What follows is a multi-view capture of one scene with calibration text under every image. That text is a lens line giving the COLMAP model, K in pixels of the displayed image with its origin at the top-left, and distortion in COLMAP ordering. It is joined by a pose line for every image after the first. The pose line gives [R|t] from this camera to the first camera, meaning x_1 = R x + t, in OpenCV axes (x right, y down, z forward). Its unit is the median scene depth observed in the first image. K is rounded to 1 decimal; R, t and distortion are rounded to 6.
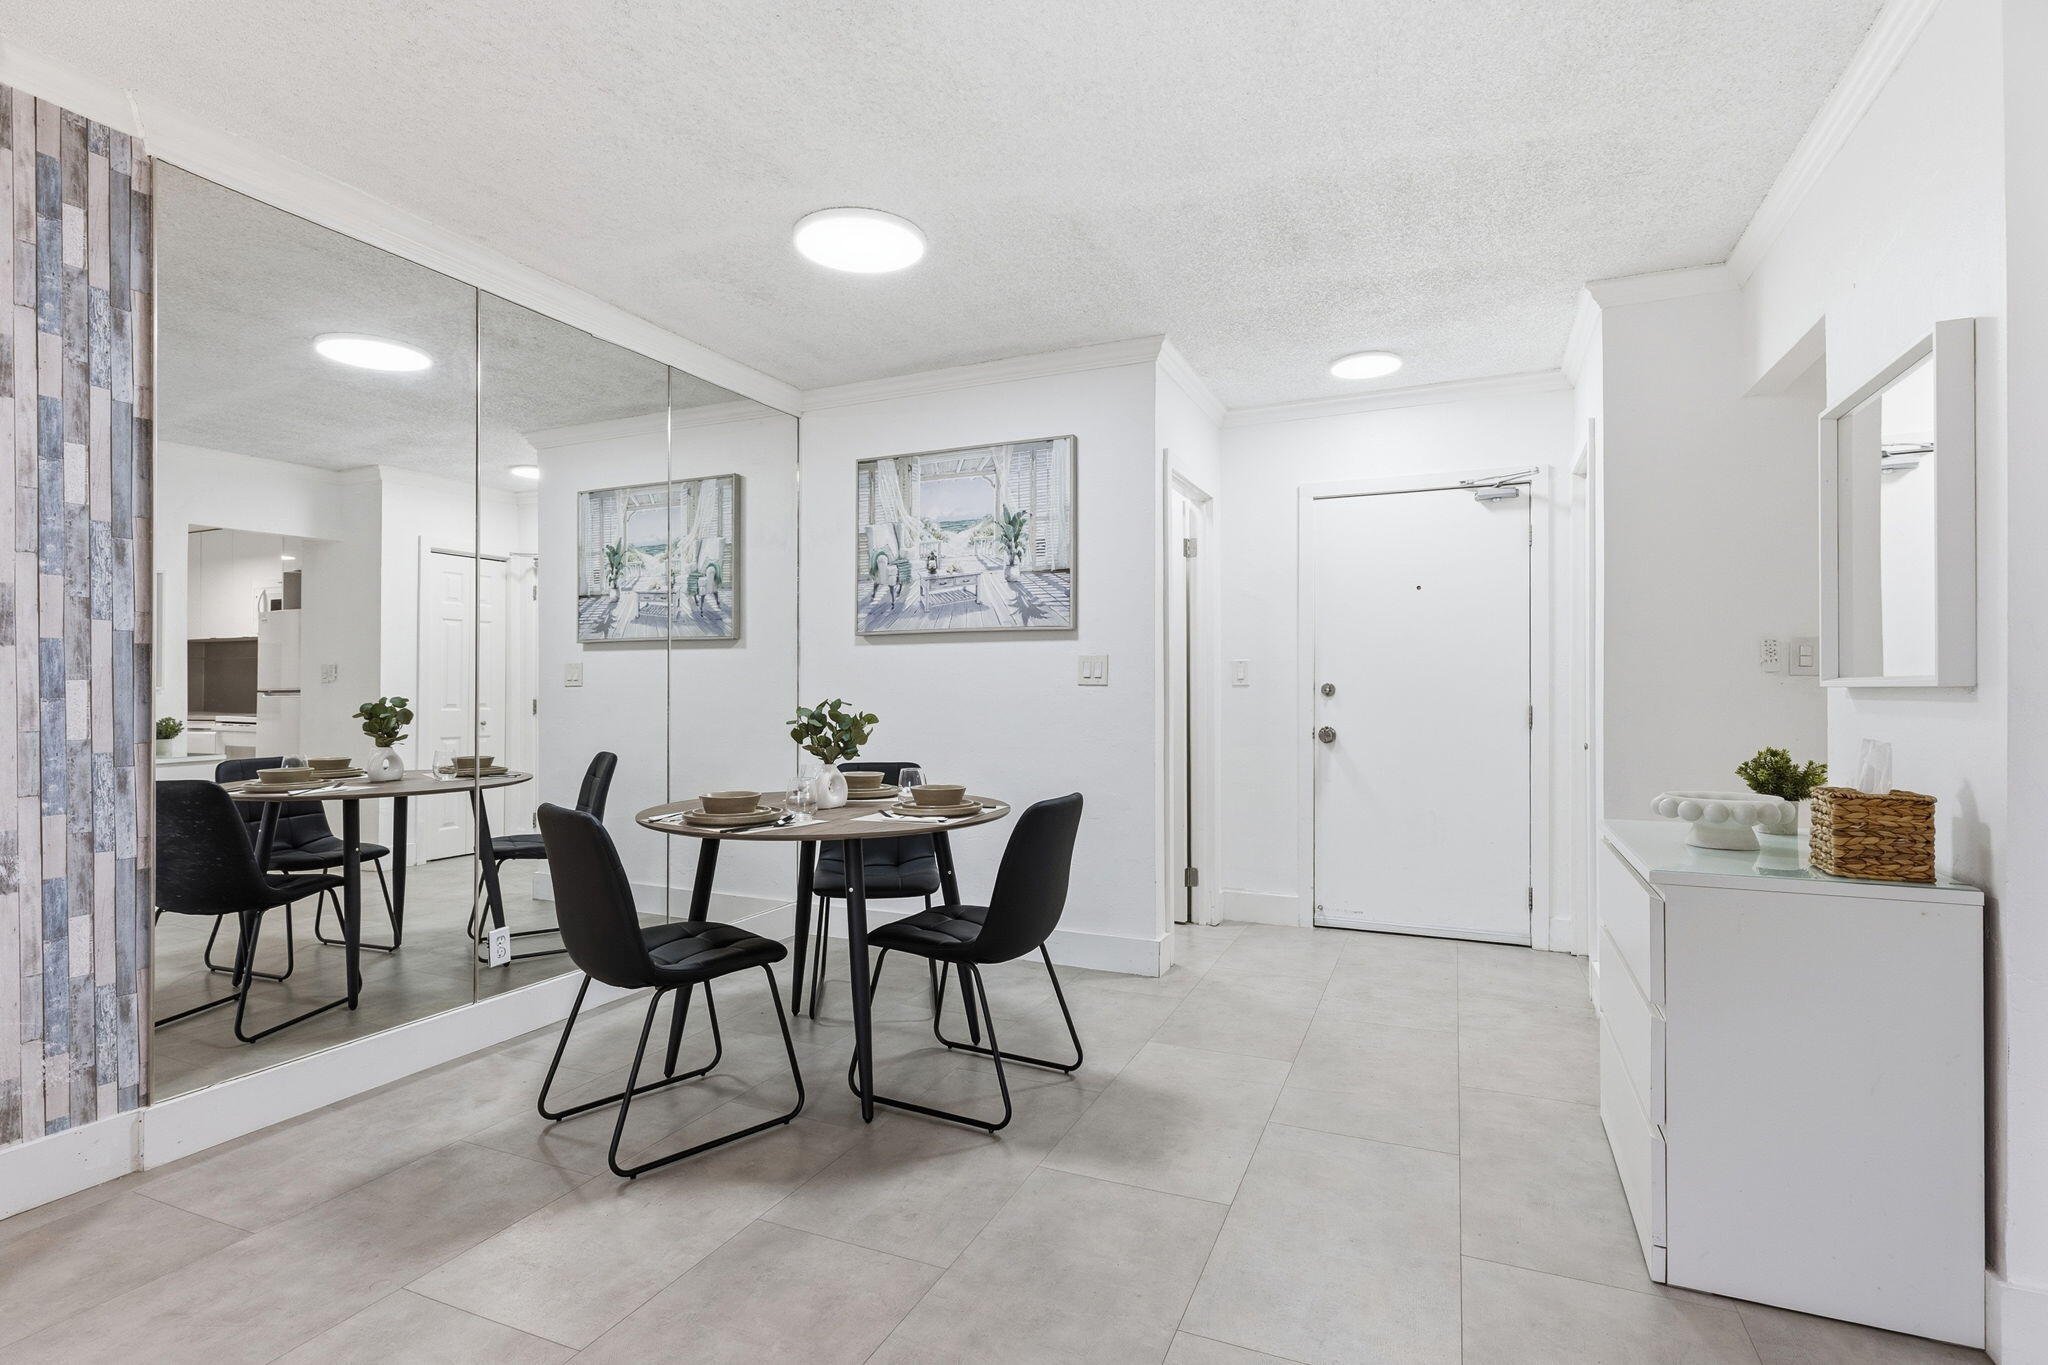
lens RADIAL K [[979.8, 0, 1043.2], [0, 979.8, 675.2], [0, 0, 1]] dist [0.004805, -0.003160]
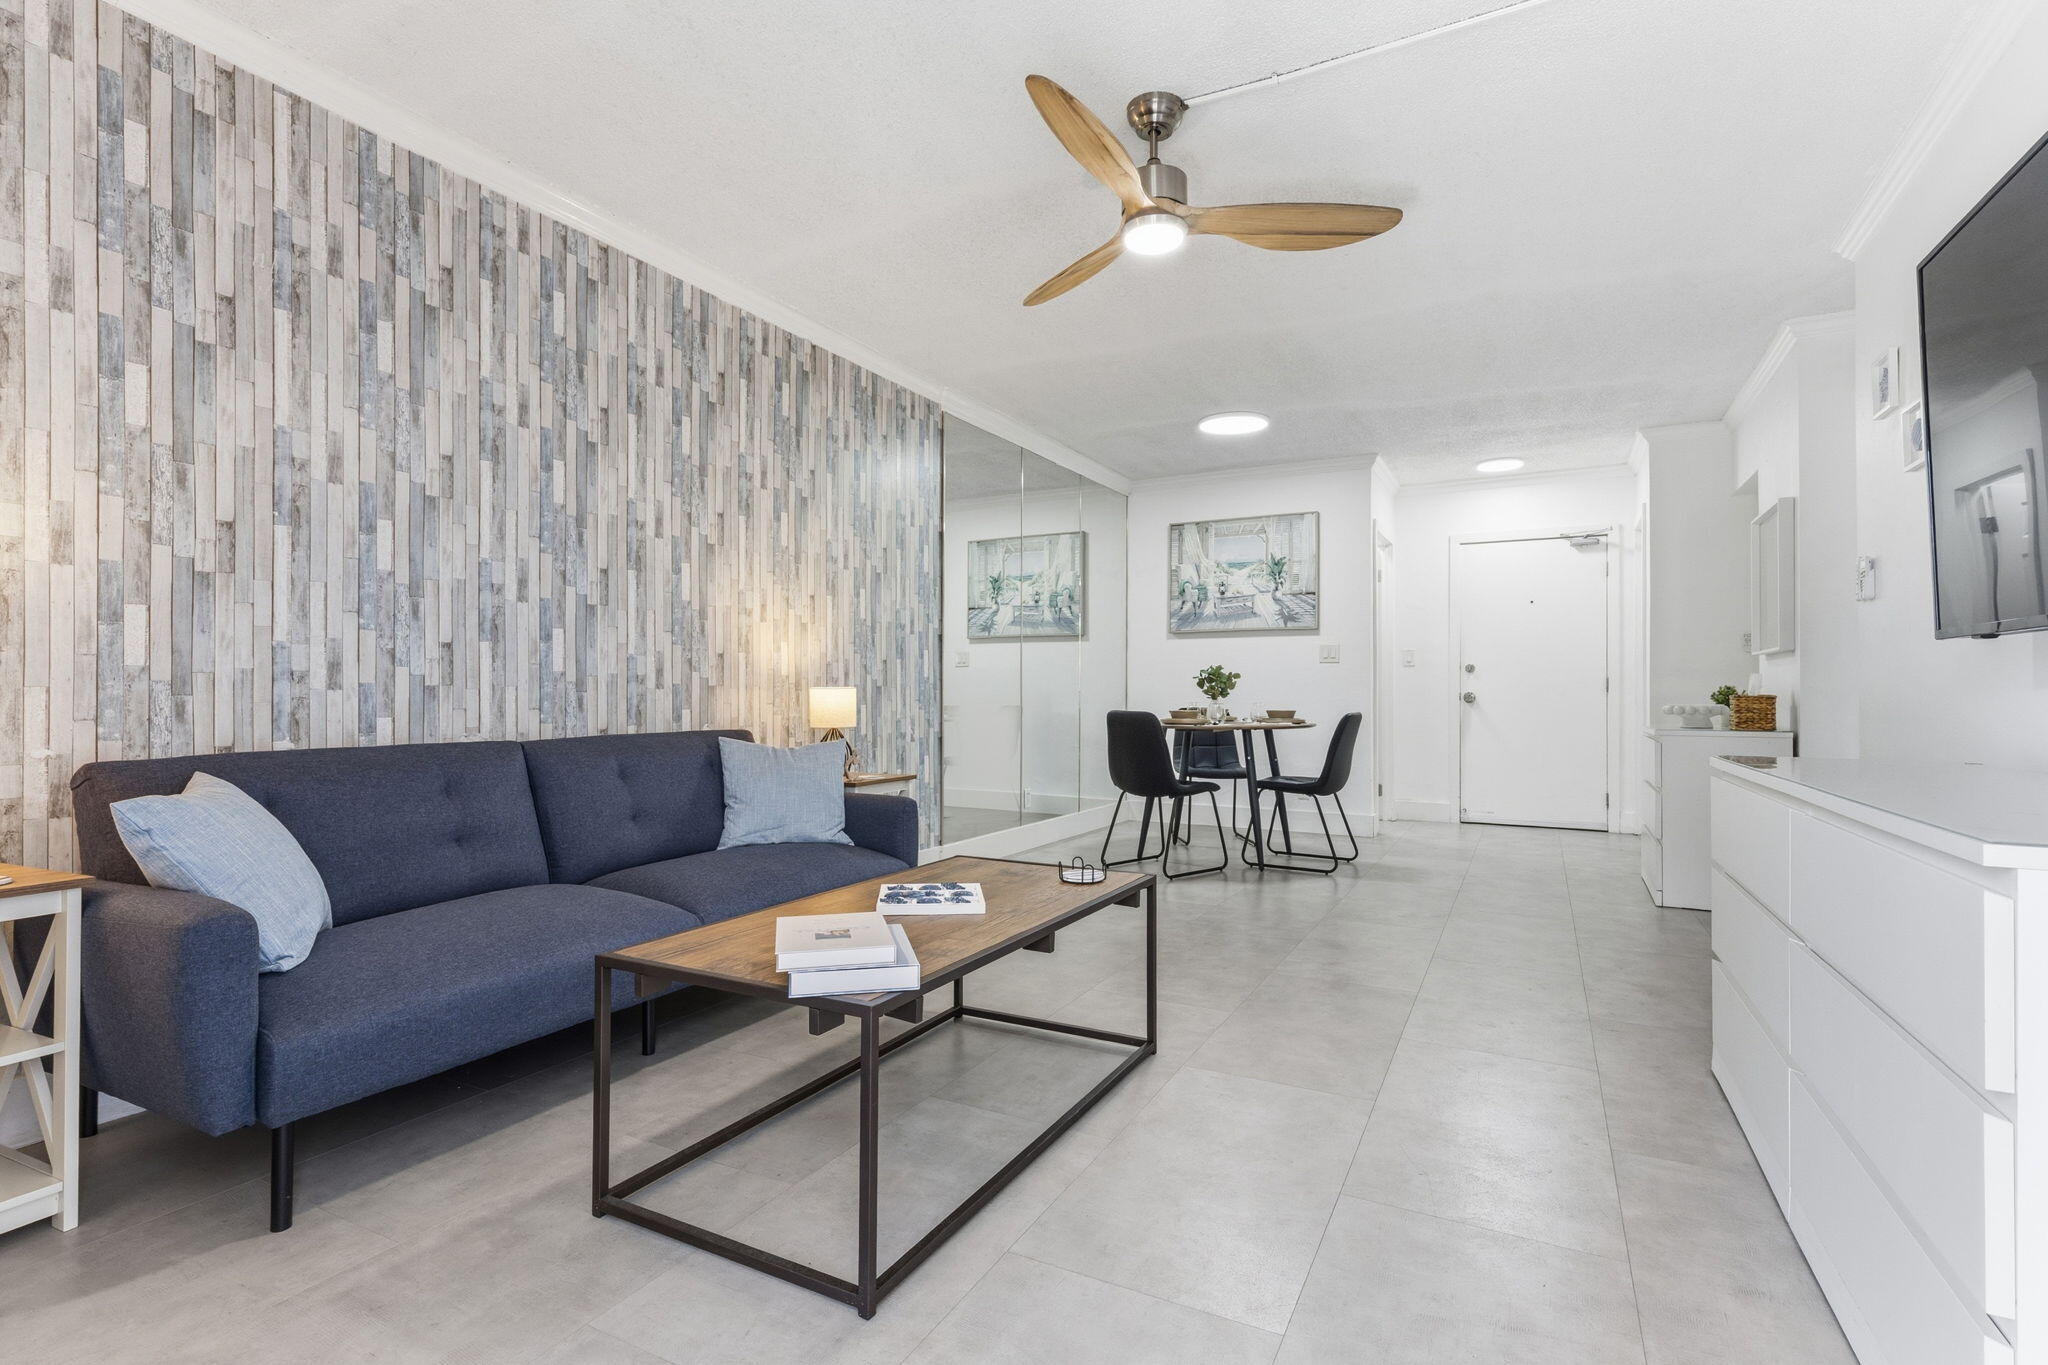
lens RADIAL K [[979.8, 0, 1022.2], [0, 979.8, 672.8], [0, 0, 1]] dist [0.004805, -0.003160]
pose [[0.996382, 0.003361, -0.084921, -0.305329], [-0.003879, 0.999975, -0.005932, 0.036903], [0.084899, 0.006240, 0.996370, -0.649707]]
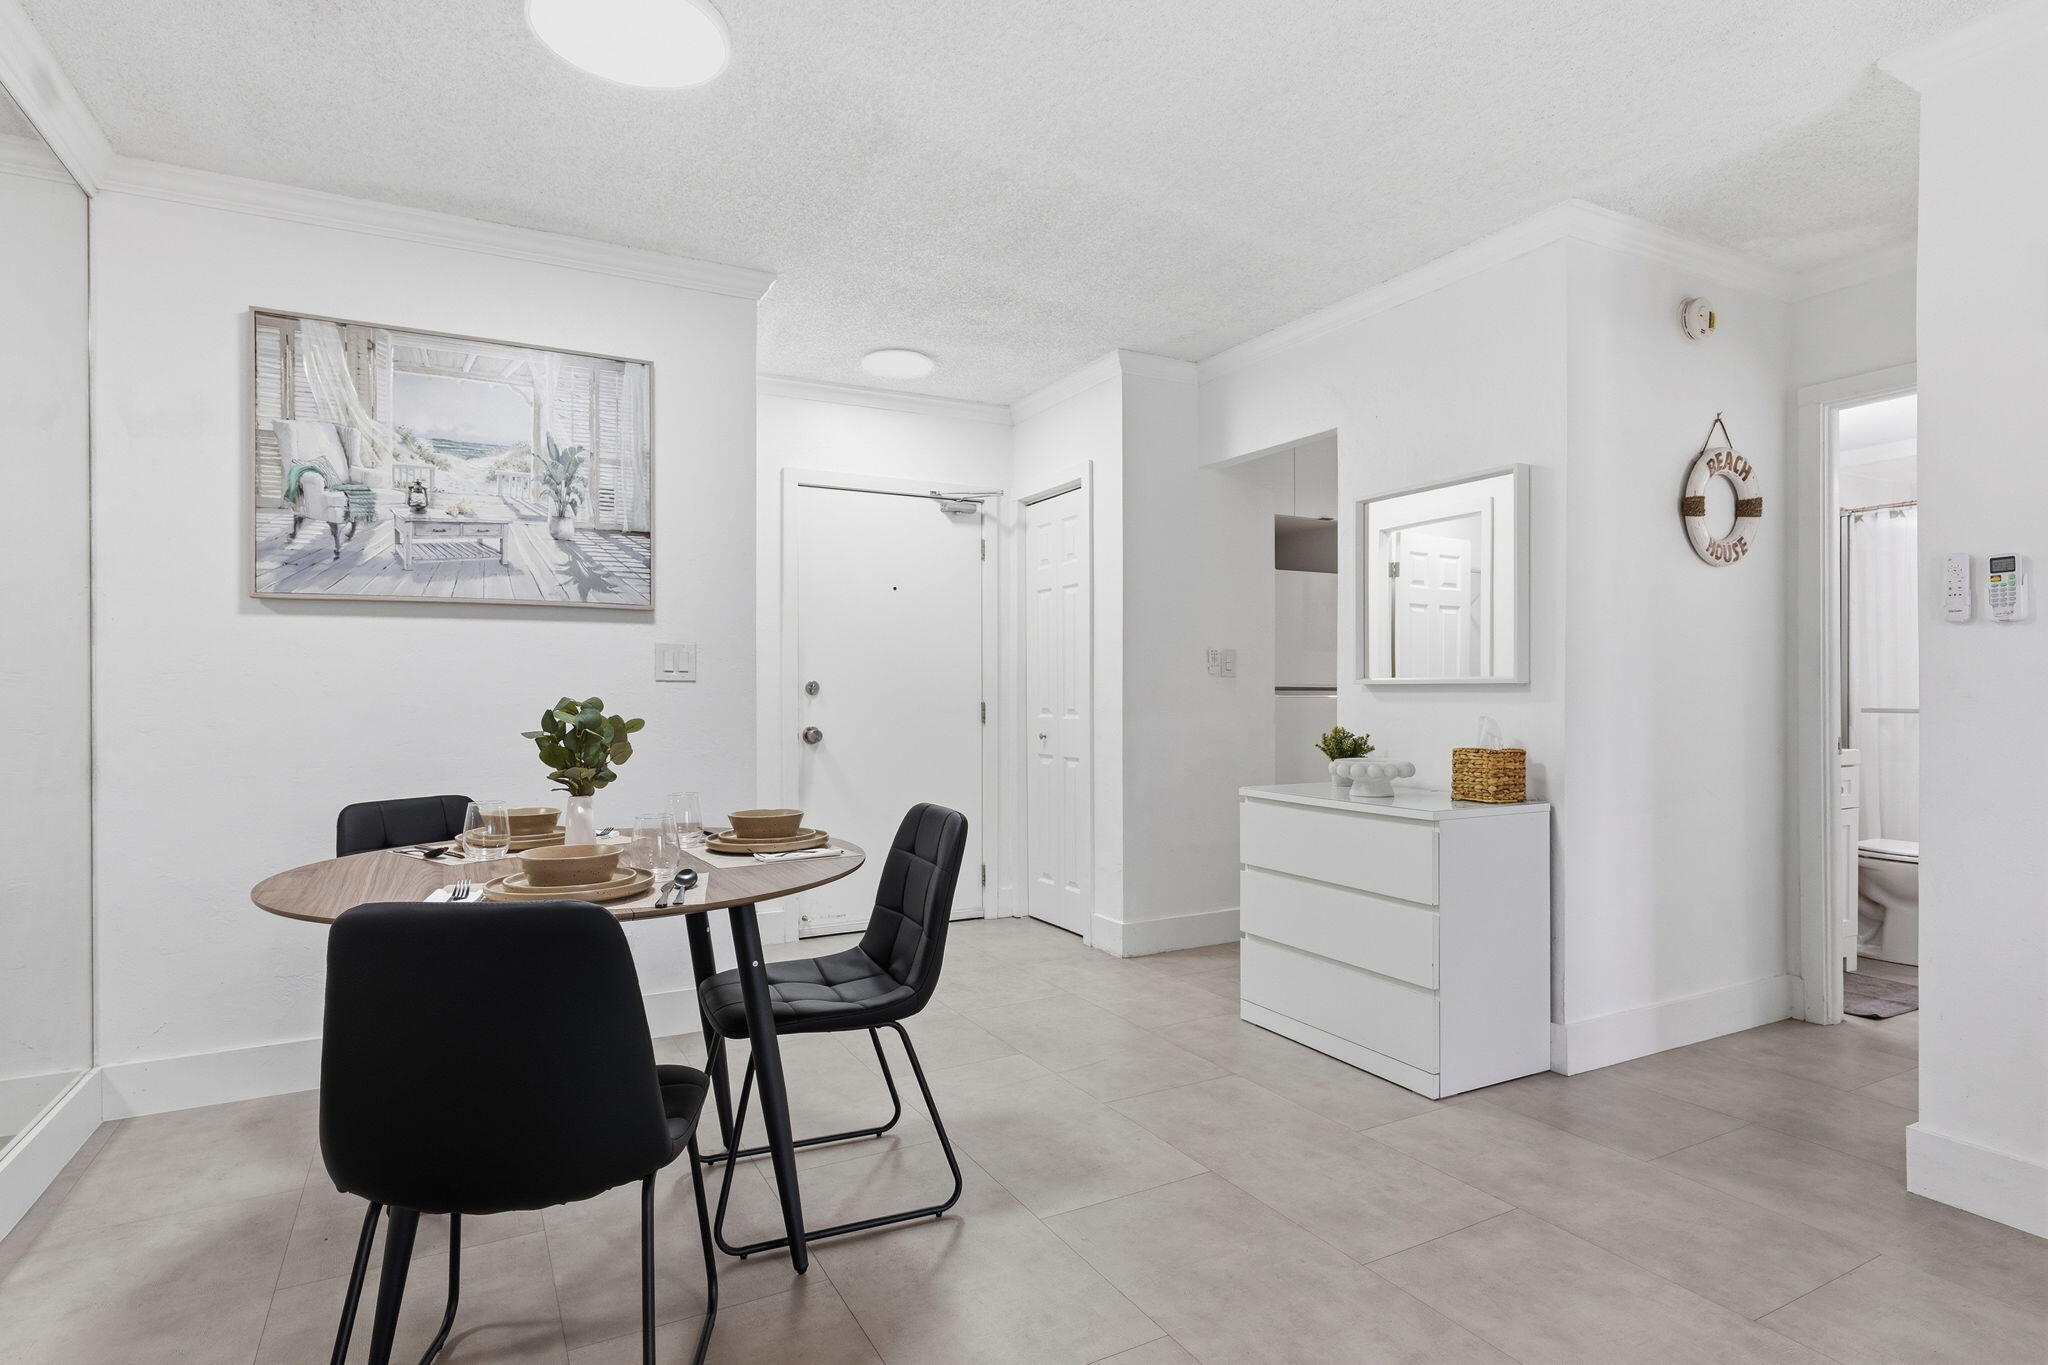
lens RADIAL K [[1041.4, 0, 1009.3], [0, 1041.4, 682.5], [0, 0, 1]] dist [0.010189, 0.000446]
pose [[0.627742, 0.005501, 0.778402, -0.413970], [-0.009300, 0.999957, 0.000434, 0.007962], [-0.778366, -0.007512, 0.627766, 0.235655]]
